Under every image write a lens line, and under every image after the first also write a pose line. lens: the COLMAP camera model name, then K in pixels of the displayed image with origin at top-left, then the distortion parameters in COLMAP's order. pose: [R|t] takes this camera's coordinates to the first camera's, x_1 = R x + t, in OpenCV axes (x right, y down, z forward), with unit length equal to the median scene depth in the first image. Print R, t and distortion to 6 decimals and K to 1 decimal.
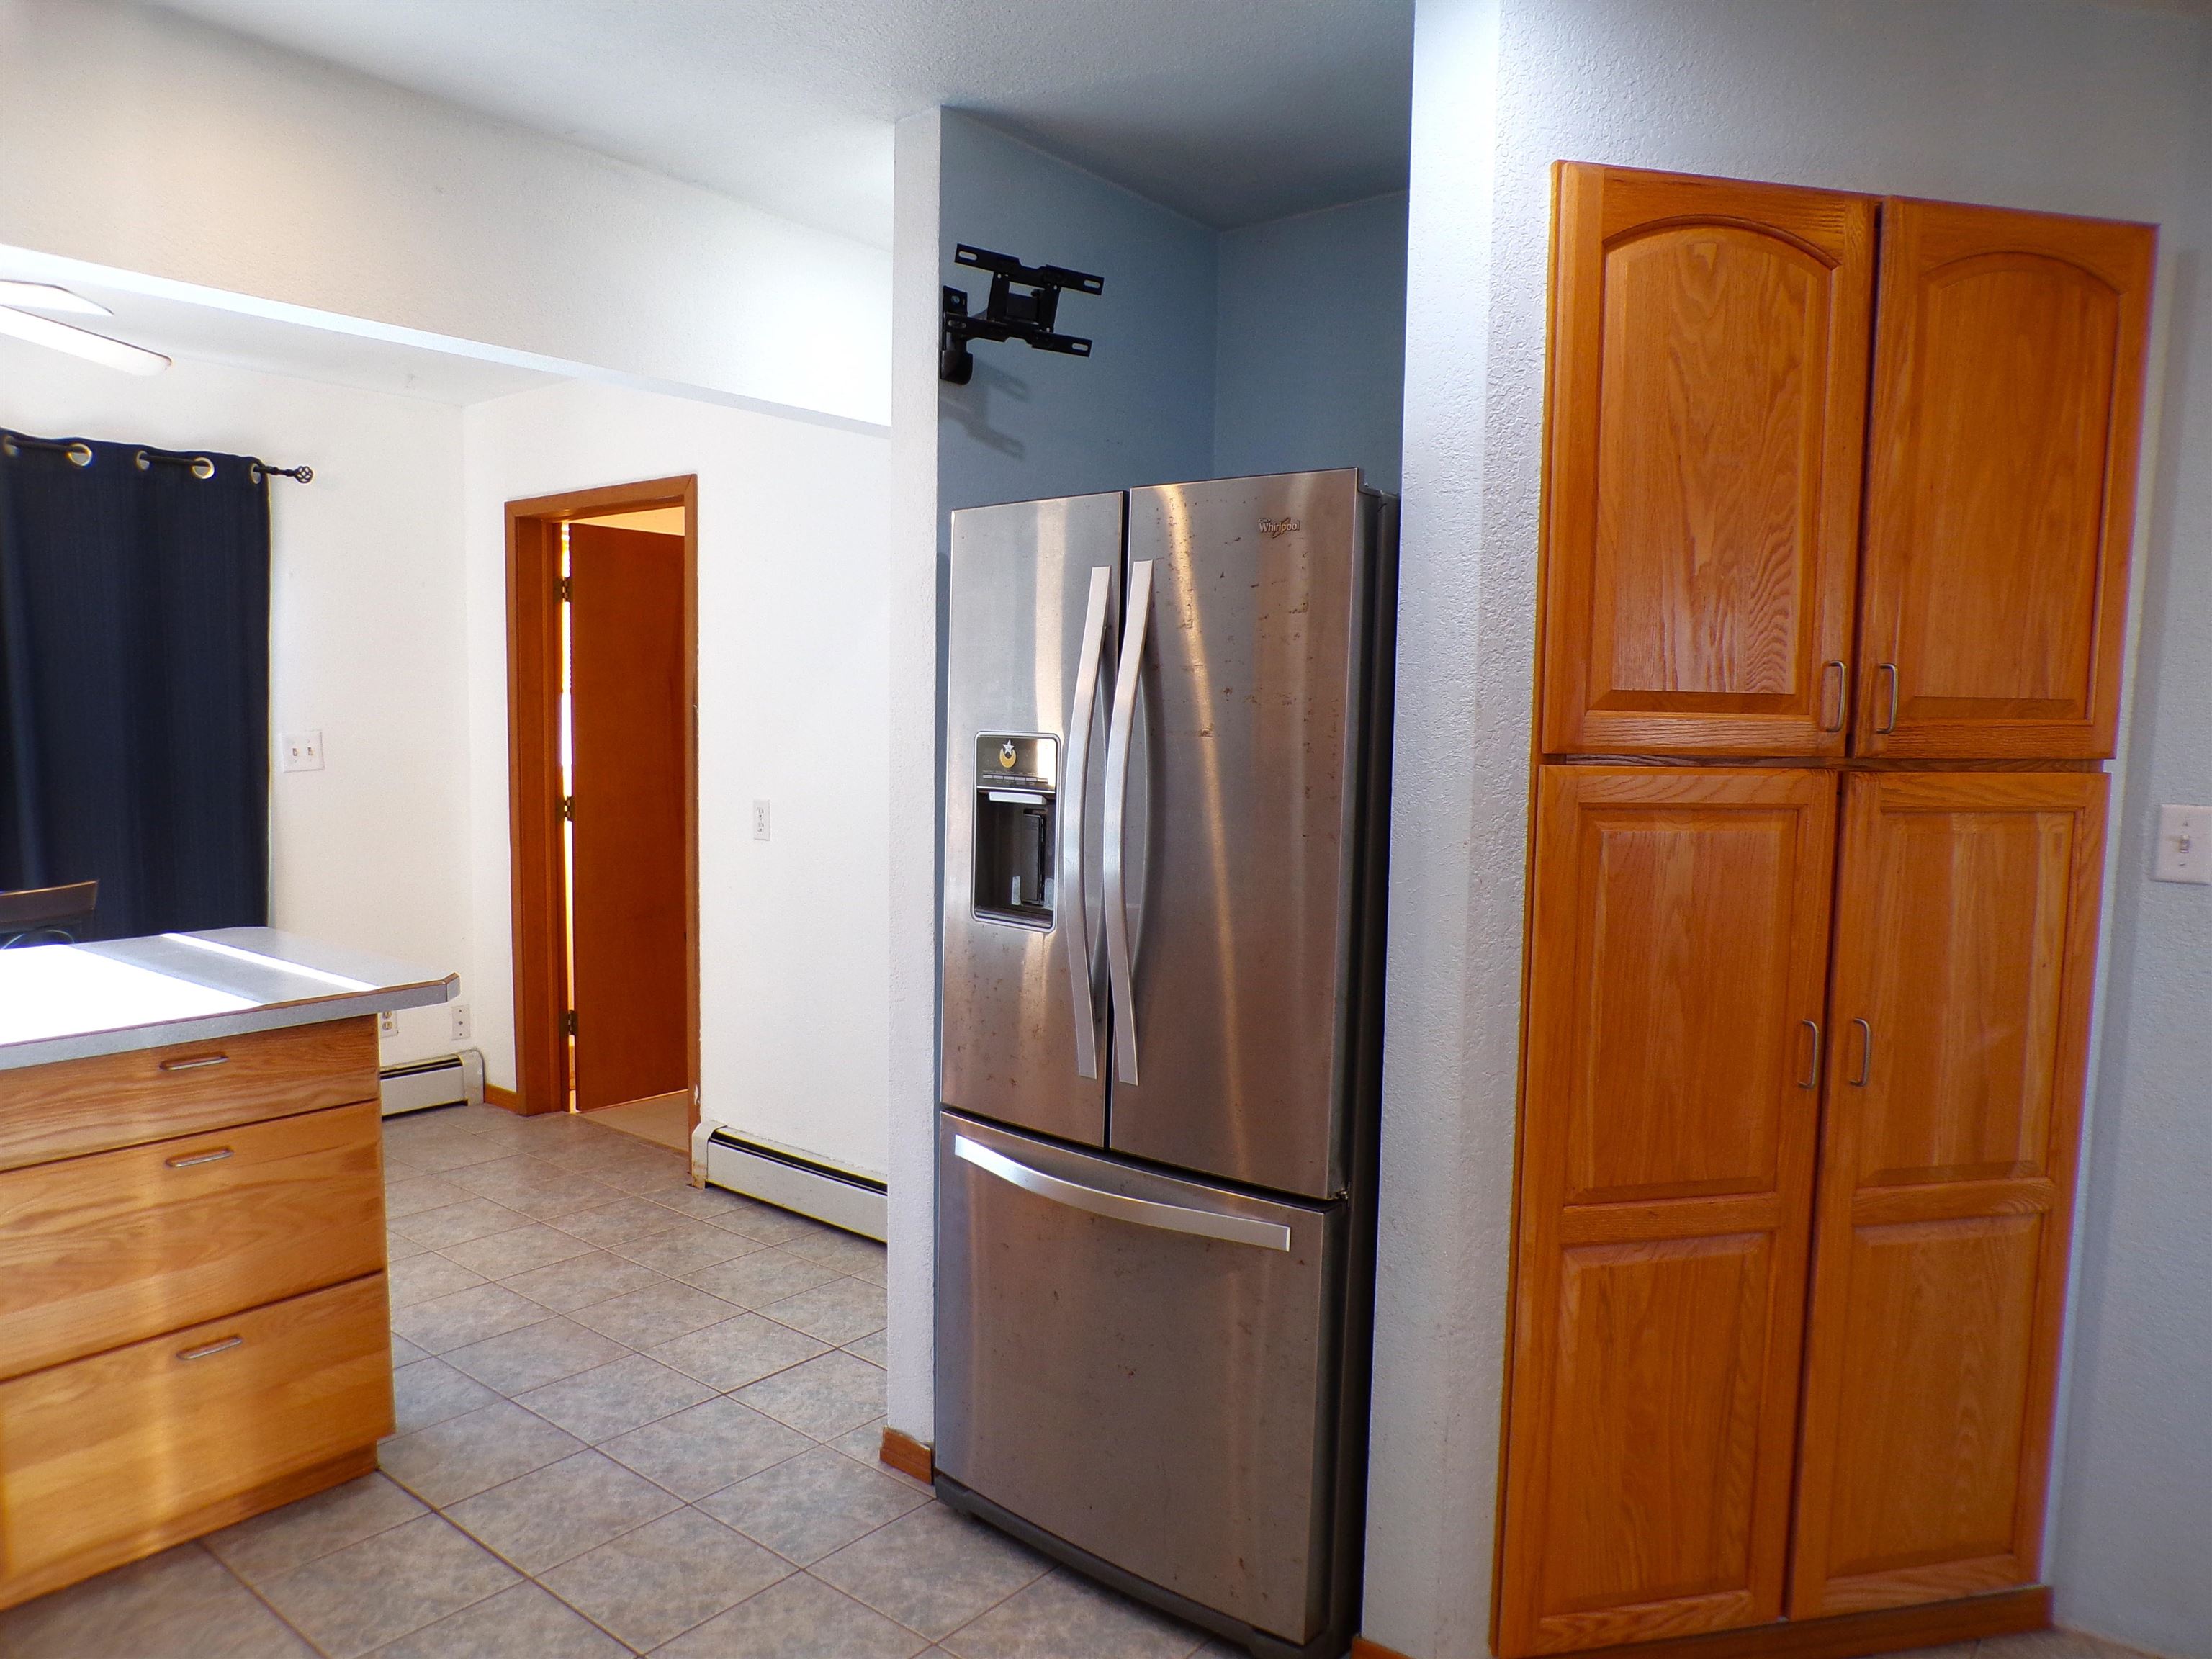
lens RADIAL K [[1499.8, 0, 1084.5], [0, 1499.8, 848.9], [0, 0, 1]] dist [-0.045719, 0.022969]
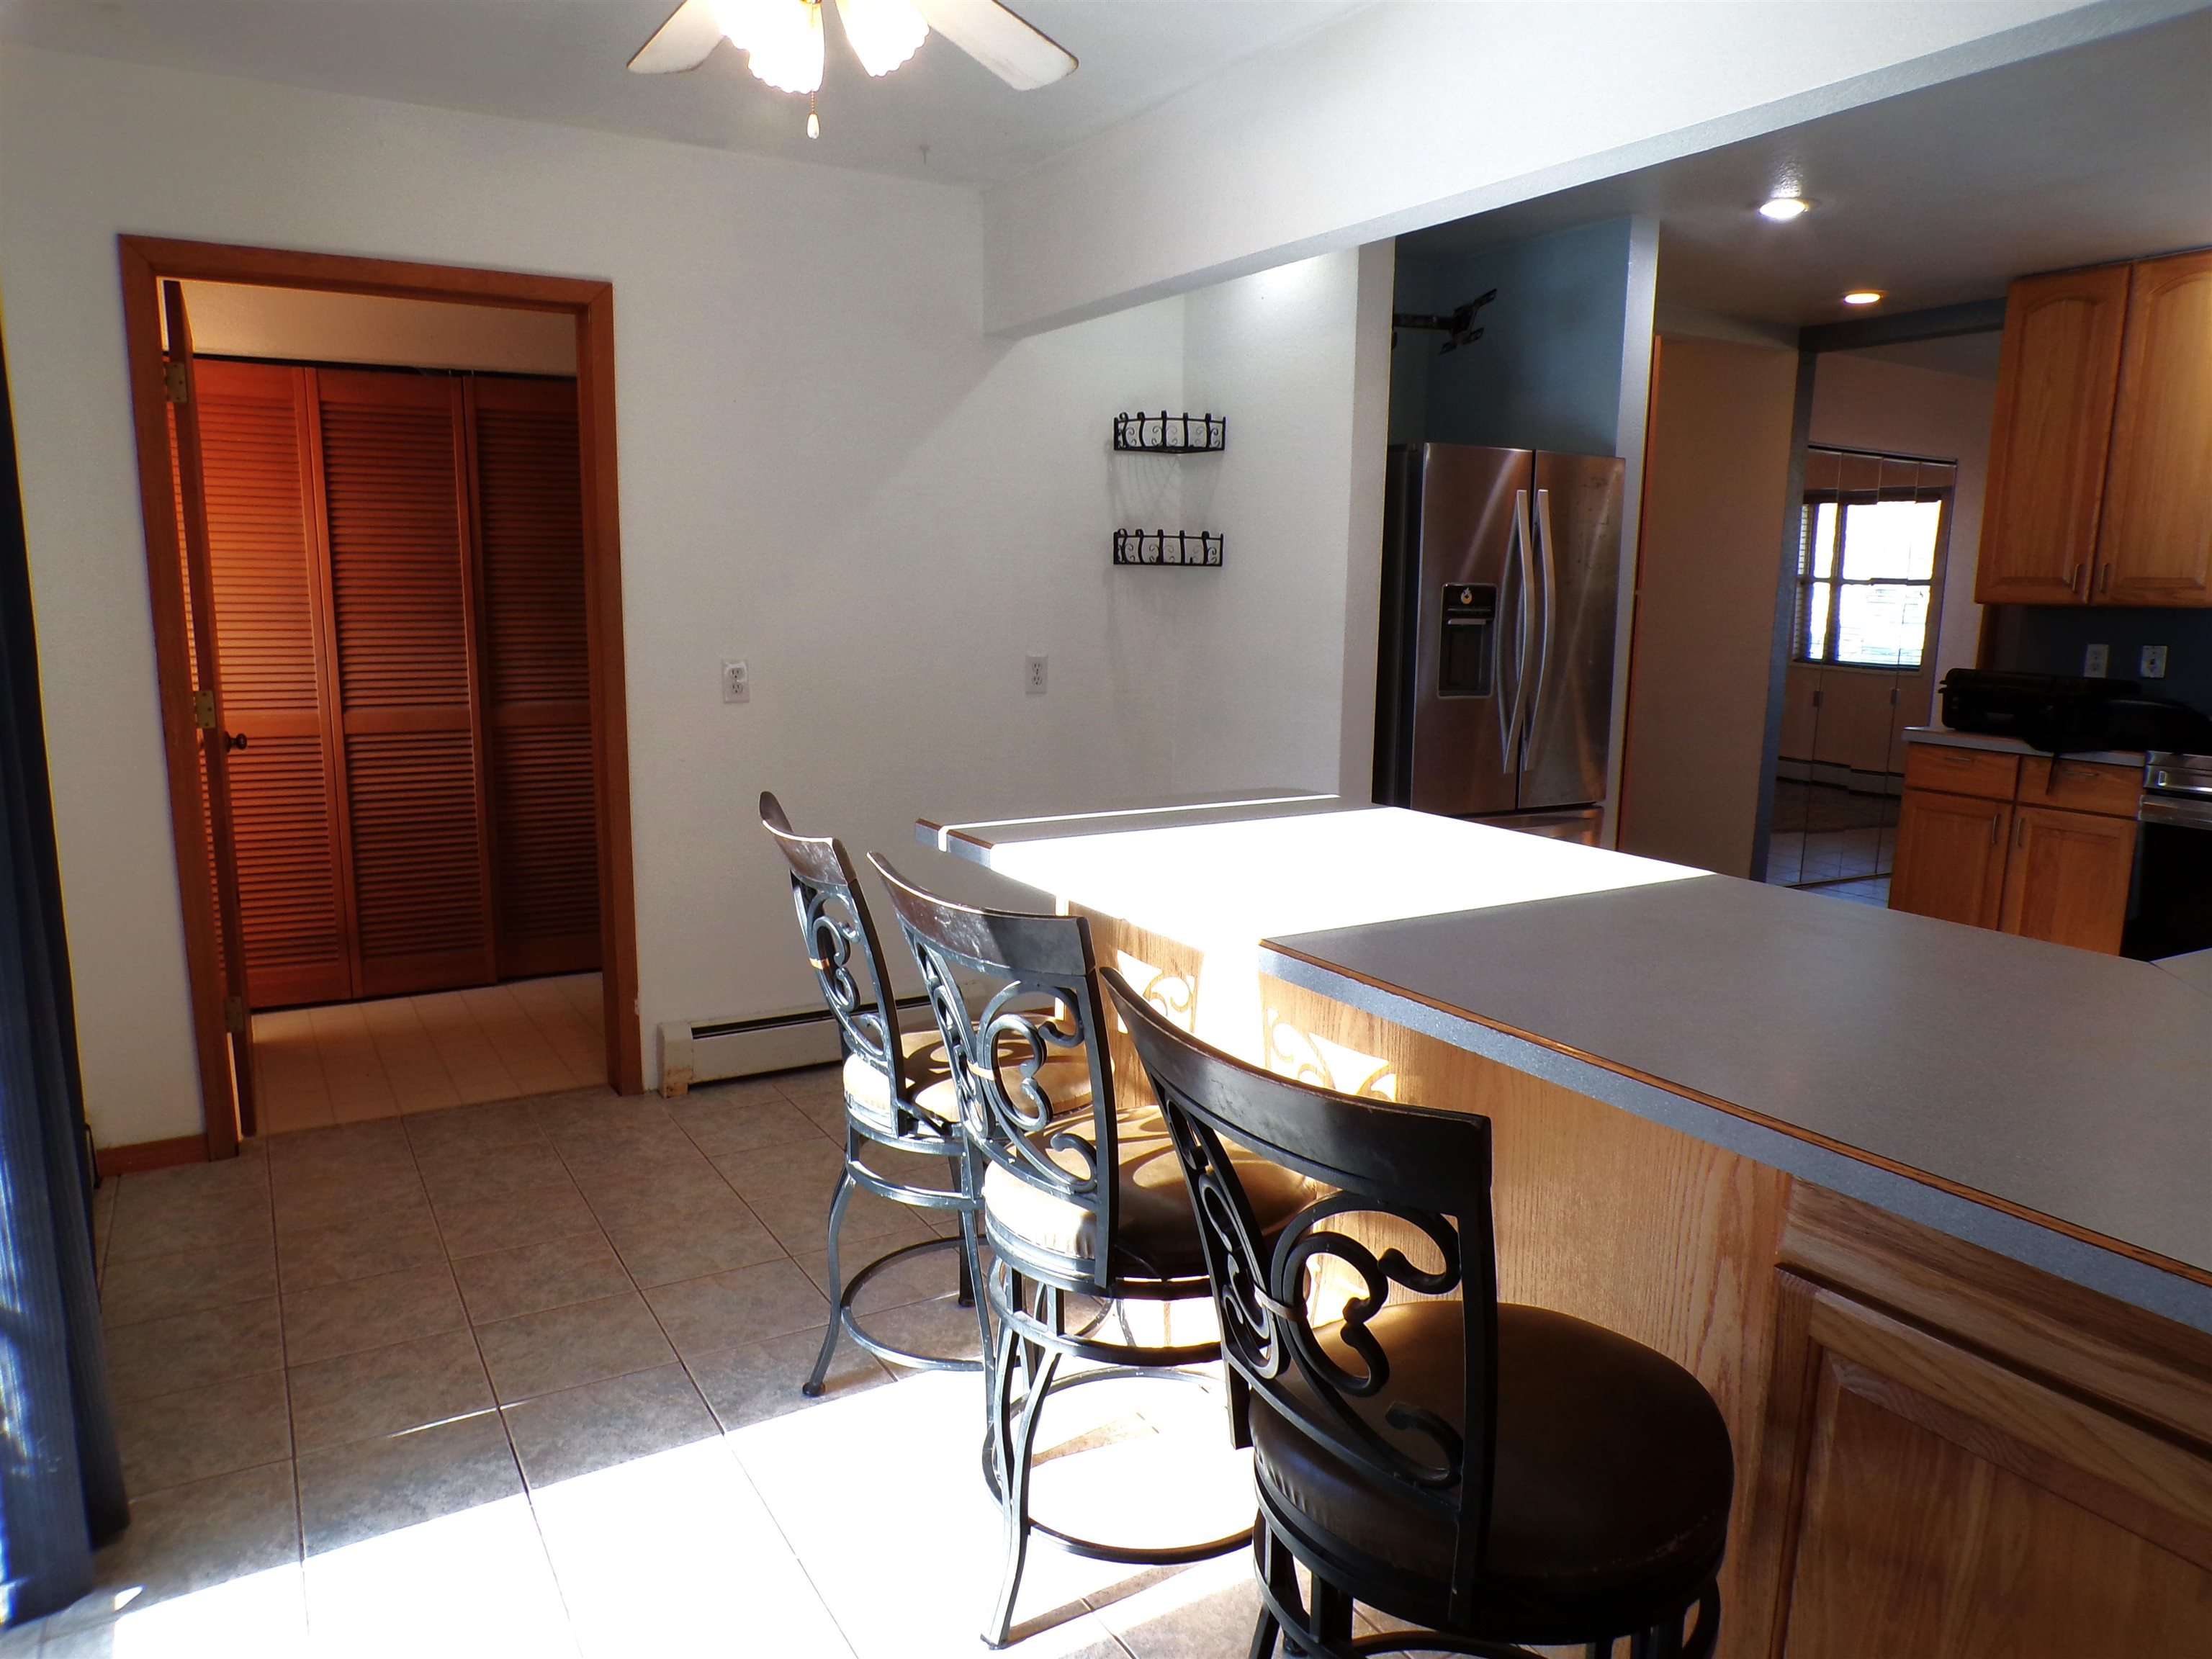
lens RADIAL K [[1499.8, 0, 1084.5], [0, 1499.8, 848.9], [0, 0, 1]] dist [-0.045719, 0.022969]
pose [[0.381724, -0.183323, 0.905914, -0.995585], [0.090650, 0.982833, 0.160692, -0.051037], [-0.919820, 0.020781, 0.391789, 0.409476]]
